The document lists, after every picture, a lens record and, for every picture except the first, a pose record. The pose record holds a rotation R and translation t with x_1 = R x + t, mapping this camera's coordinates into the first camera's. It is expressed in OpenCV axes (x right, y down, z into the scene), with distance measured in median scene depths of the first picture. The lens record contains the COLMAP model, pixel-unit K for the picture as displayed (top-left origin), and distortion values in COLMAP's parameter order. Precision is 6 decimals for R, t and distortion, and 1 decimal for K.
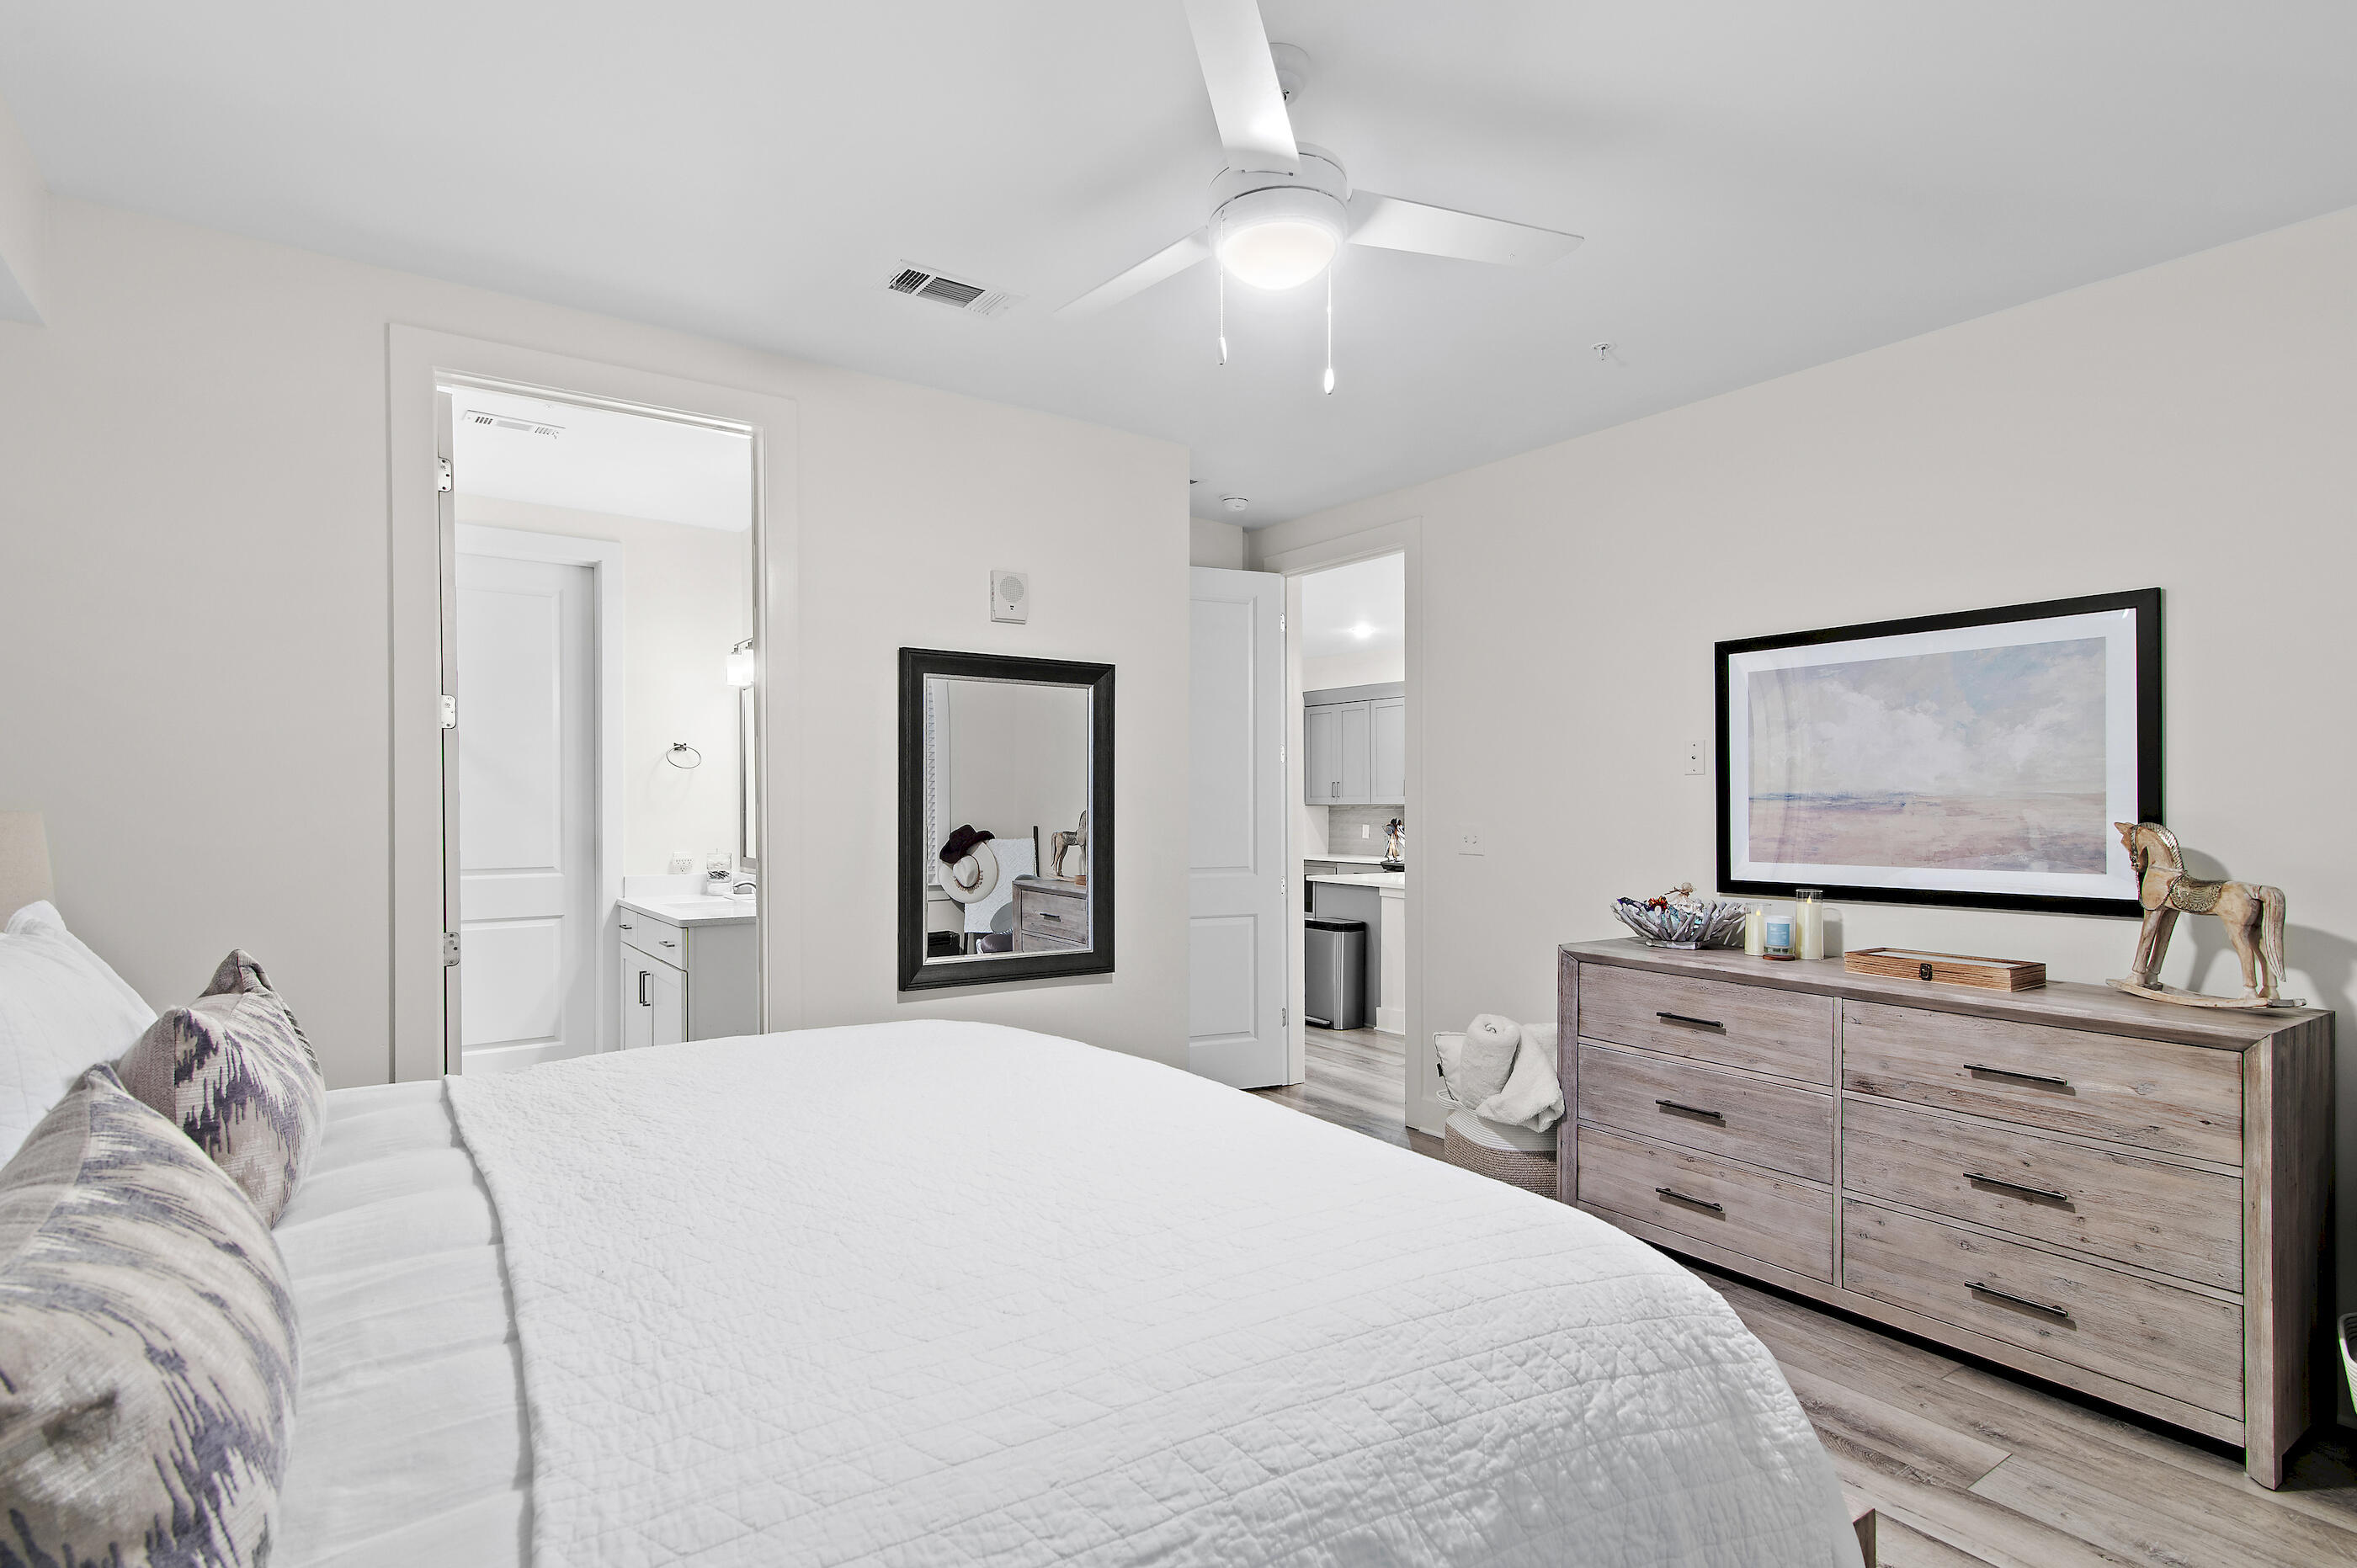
lens RADIAL K [[1158.4, 0, 1179.9], [0, 1158.4, 798.7], [0, 0, 1]] dist [0.010384, 0.003442]
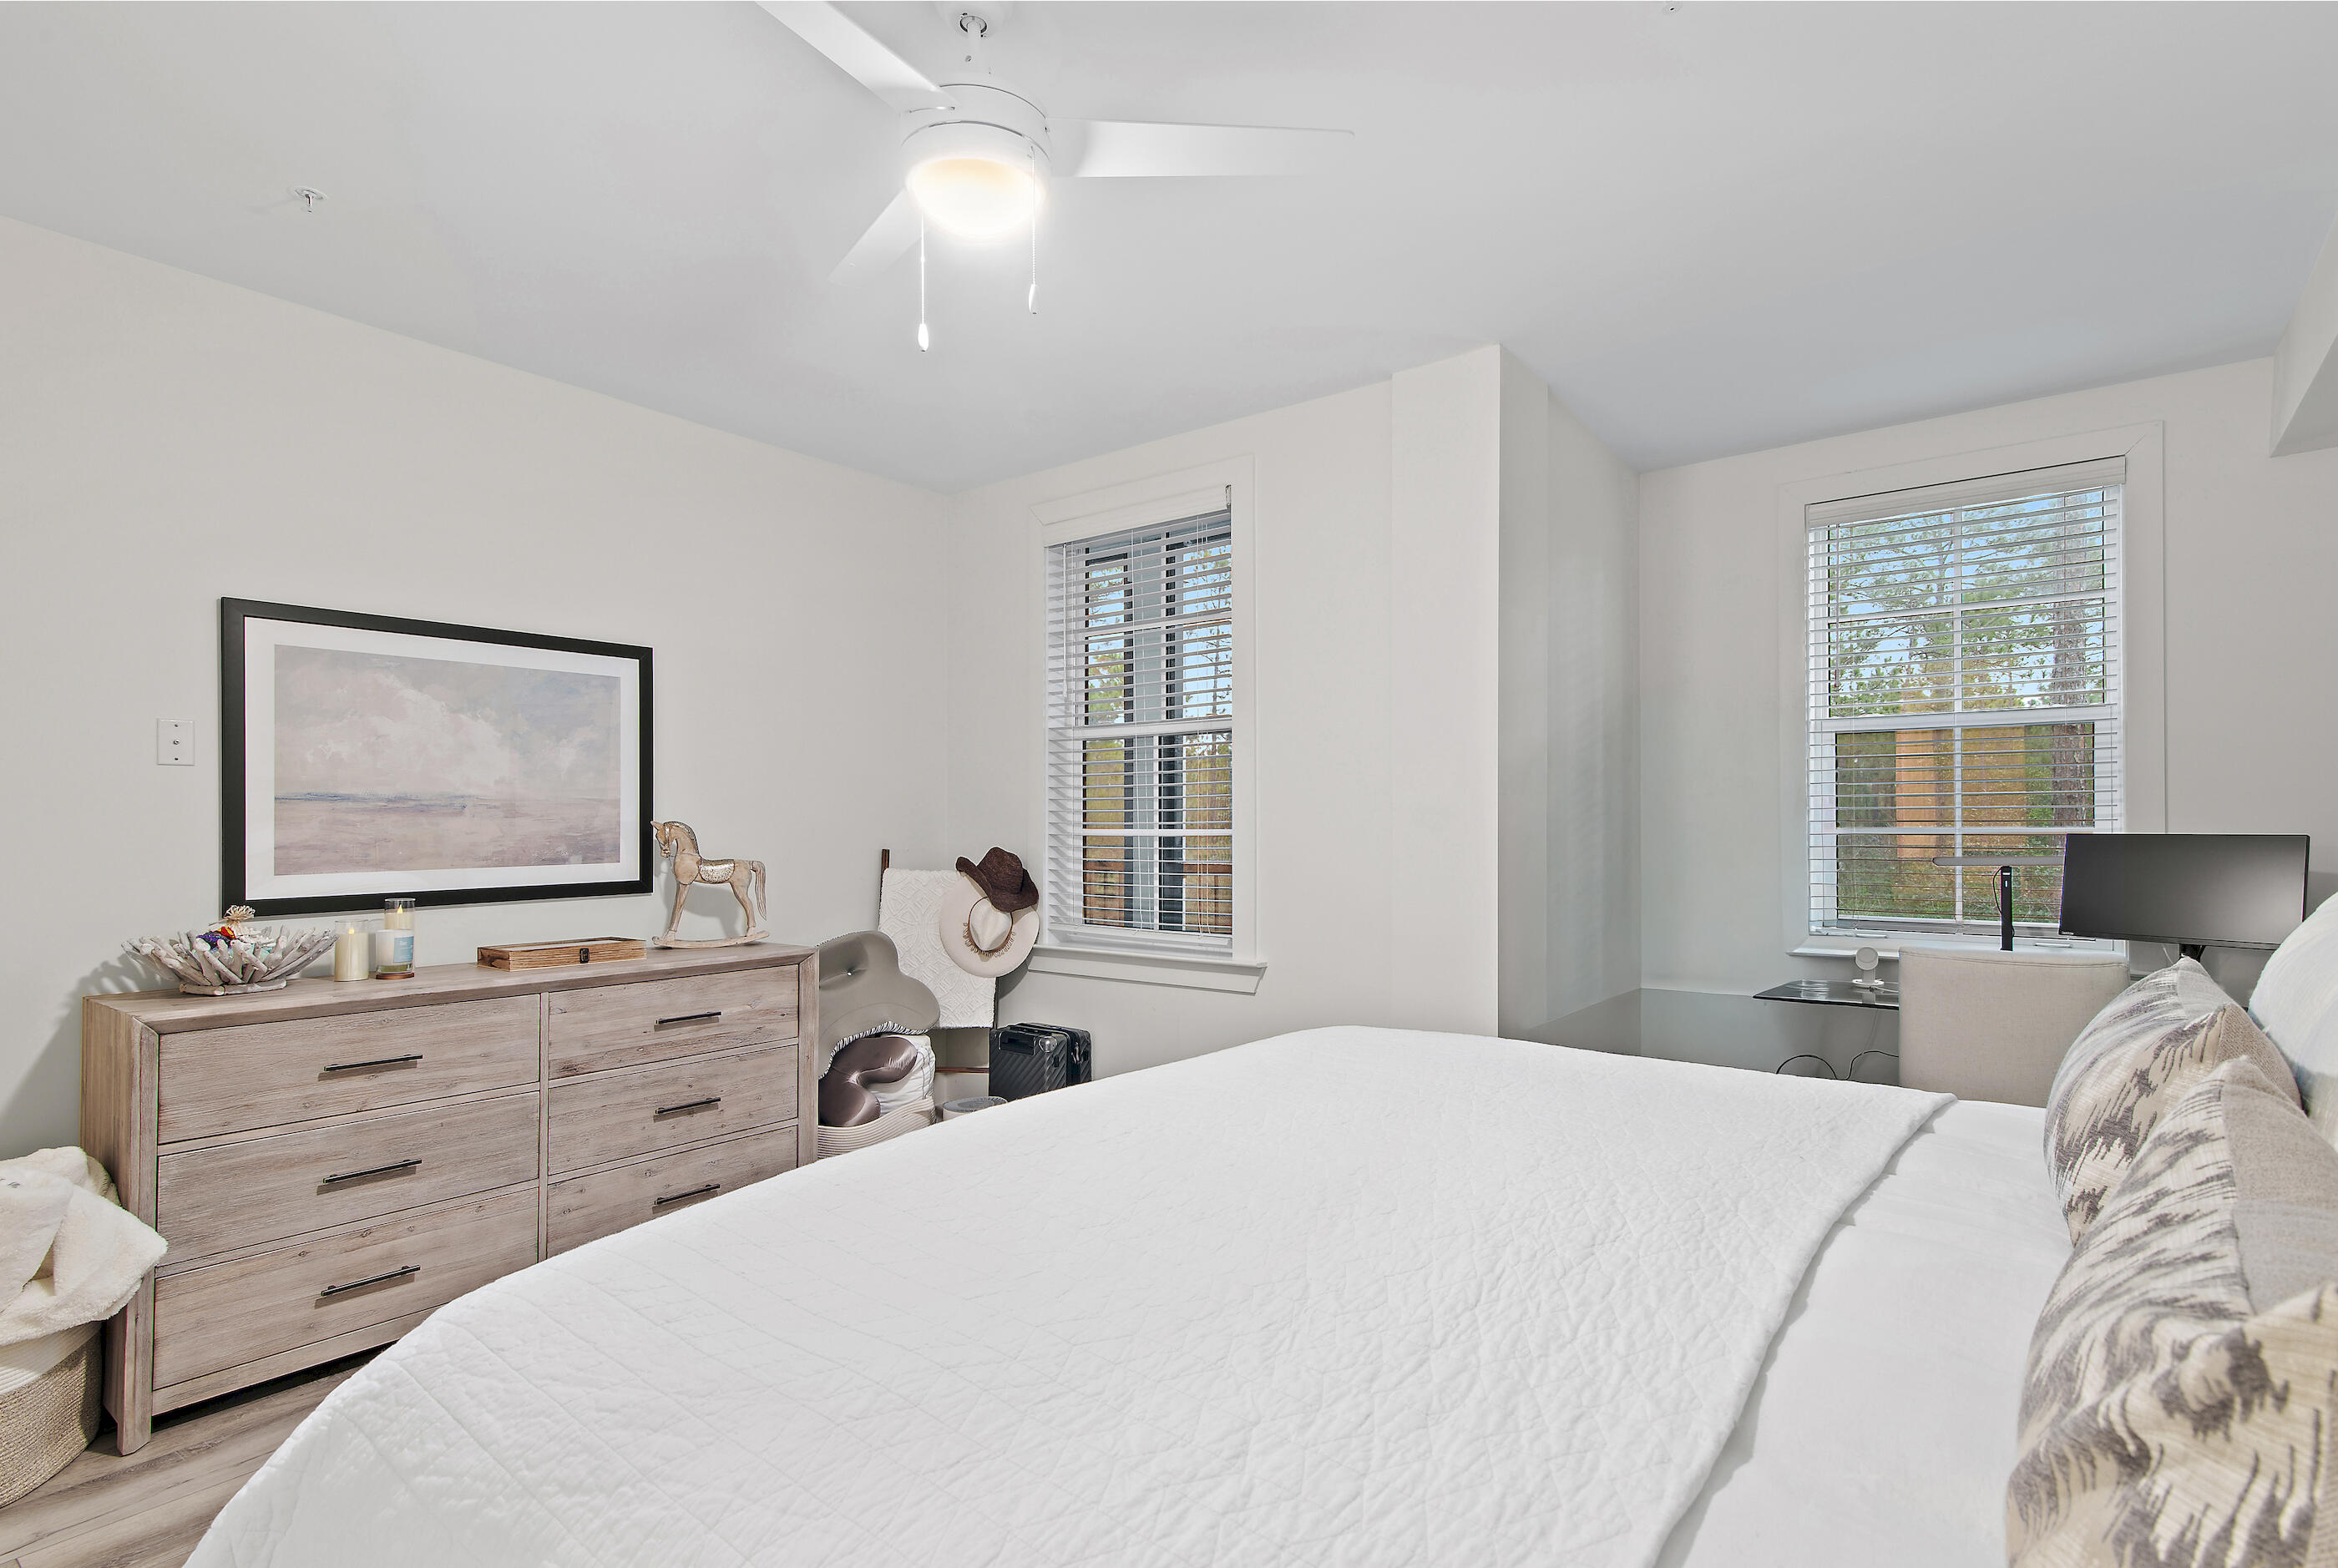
lens RADIAL K [[1149.1, 0, 1159.7], [0, 1149.1, 801.0], [0, 0, 1]] dist [0.010384, 0.003442]
pose [[-0.288698, 0.015645, 0.957292, -0.539916], [-0.003876, 0.999839, -0.017510, 0.015686], [-0.957412, -0.008765, -0.288591, 0.729382]]
